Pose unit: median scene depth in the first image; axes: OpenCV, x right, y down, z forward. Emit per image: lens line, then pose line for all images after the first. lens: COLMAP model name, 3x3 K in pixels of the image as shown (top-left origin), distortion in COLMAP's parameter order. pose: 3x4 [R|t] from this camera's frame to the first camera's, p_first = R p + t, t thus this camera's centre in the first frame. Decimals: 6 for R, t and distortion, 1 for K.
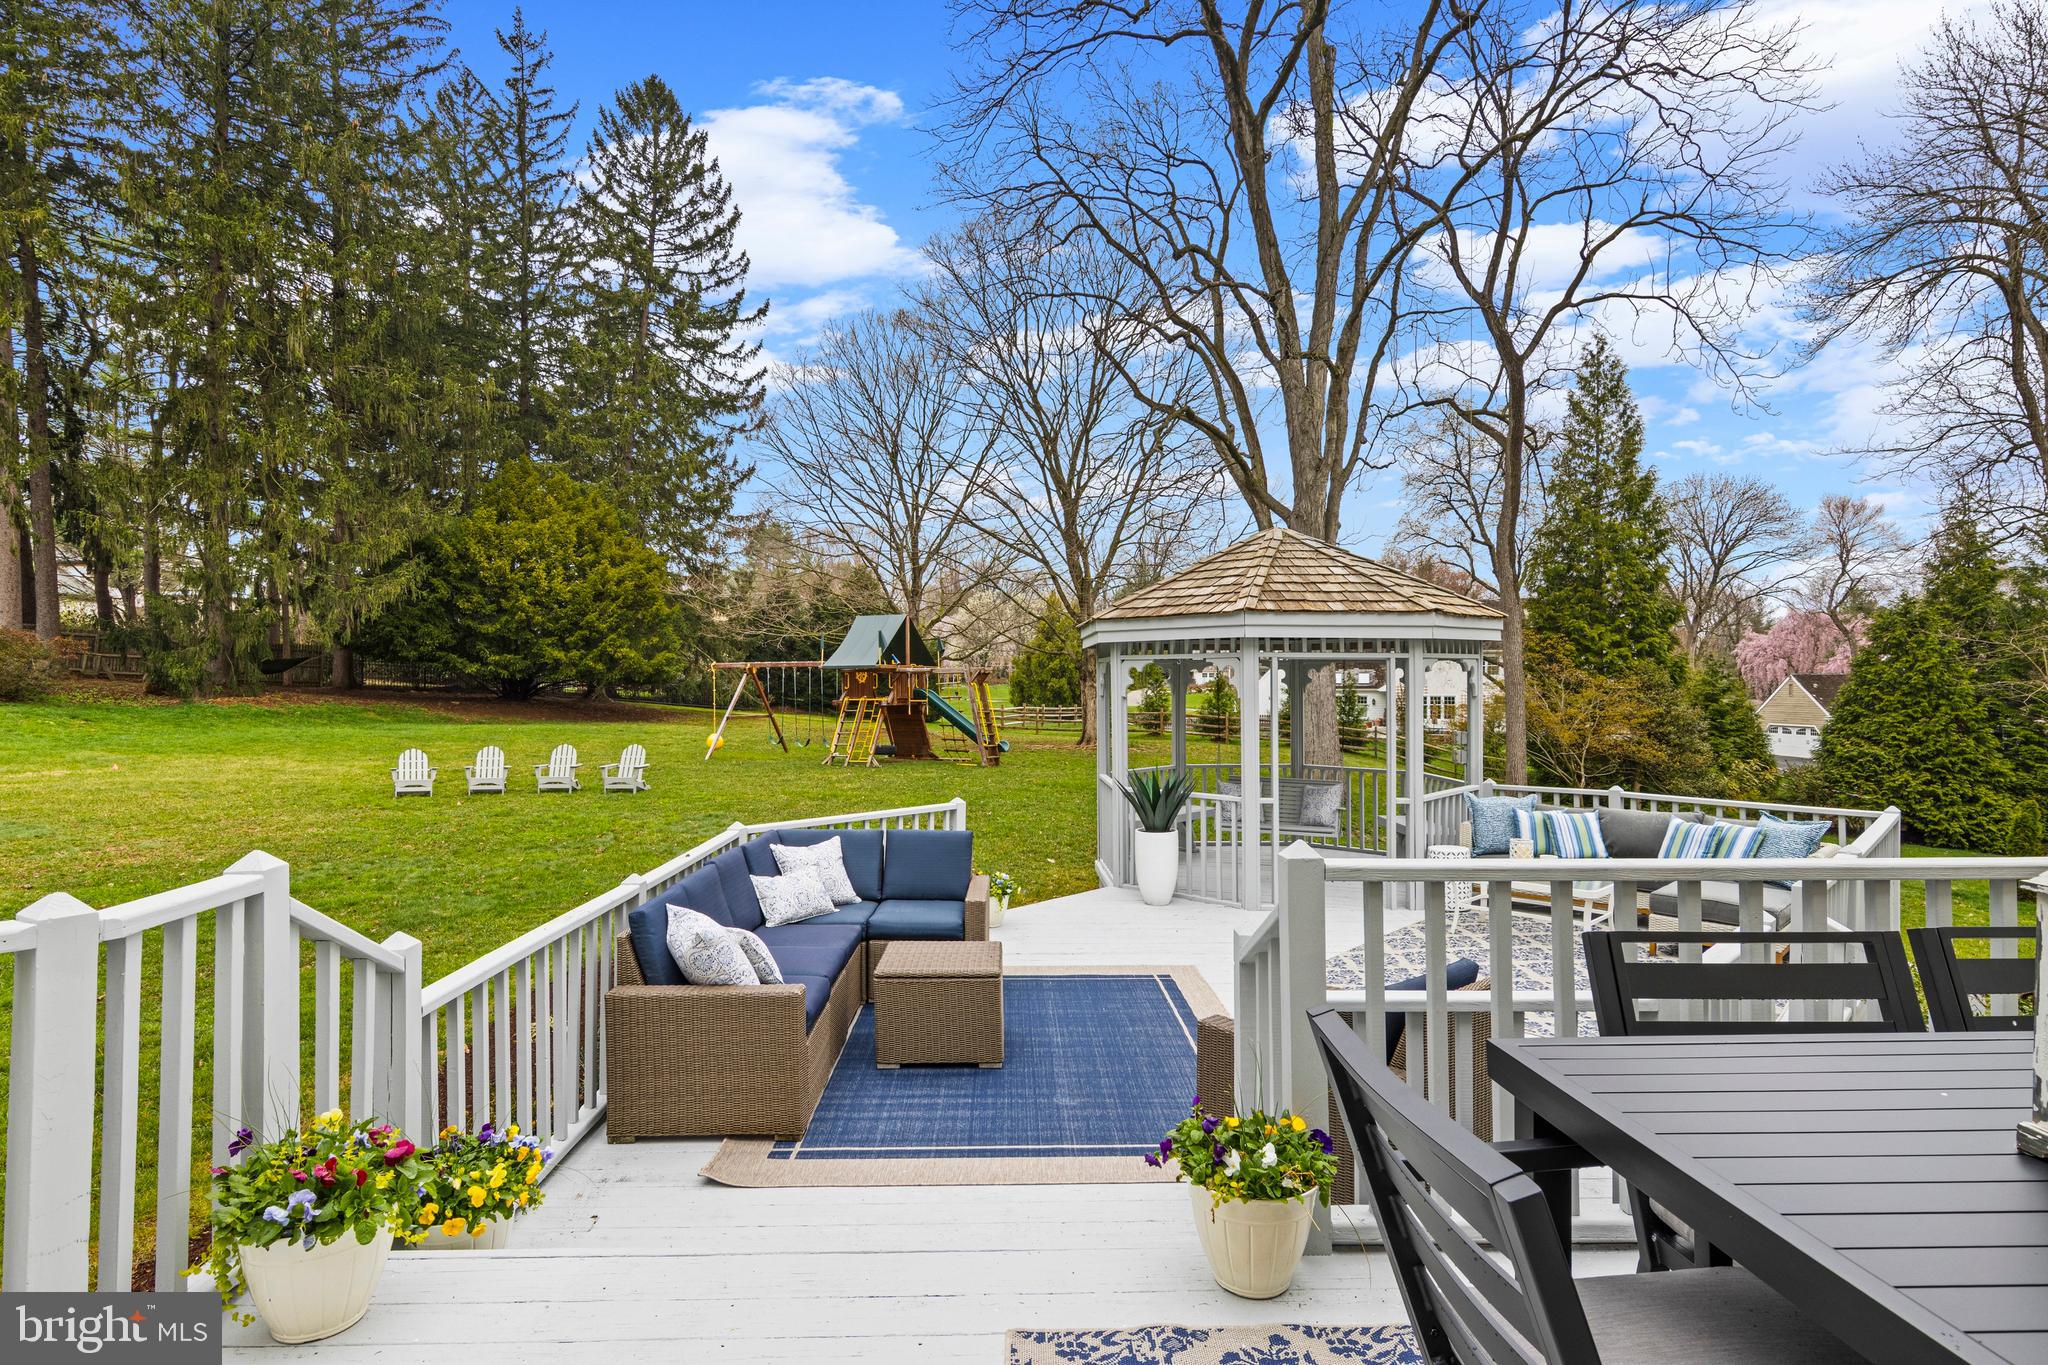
lens RADIAL K [[1046.5, 0, 1015.0], [0, 1046.5, 688.1], [0, 0, 1]] dist [0.016412, -0.005035]
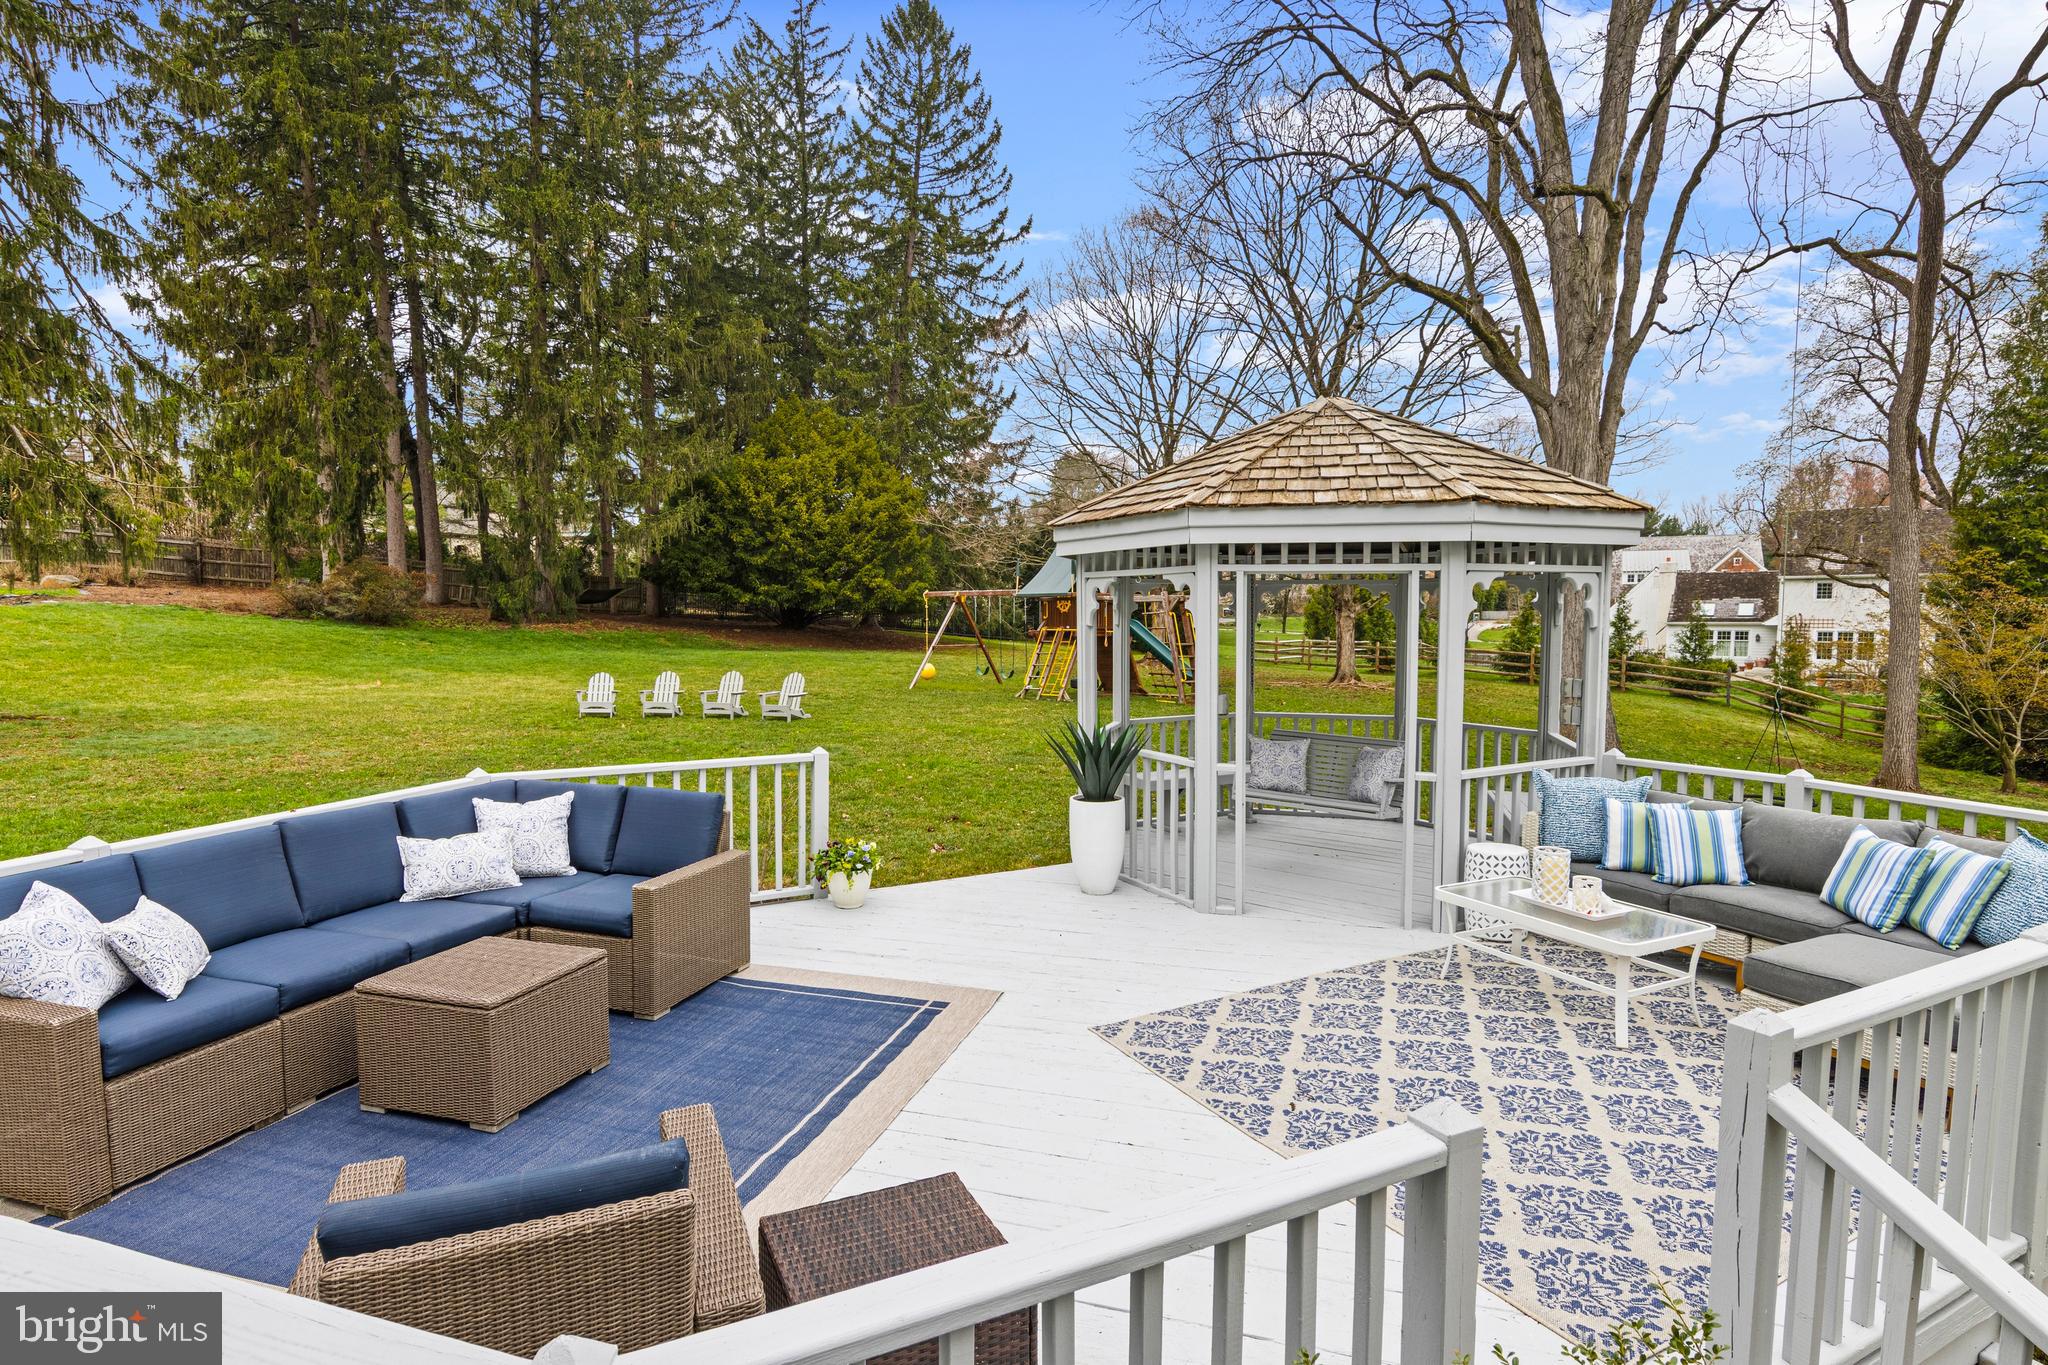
lens RADIAL K [[1046.5, 0, 1028.5], [0, 1046.5, 688.1], [0, 0, 1]] dist [0.016412, -0.005035]
pose [[0.953449, 0.024429, -0.300562, 0.081643], [-0.004787, 0.997814, 0.065915, 0.001031], [0.301515, -0.061408, 0.951482, 0.065479]]
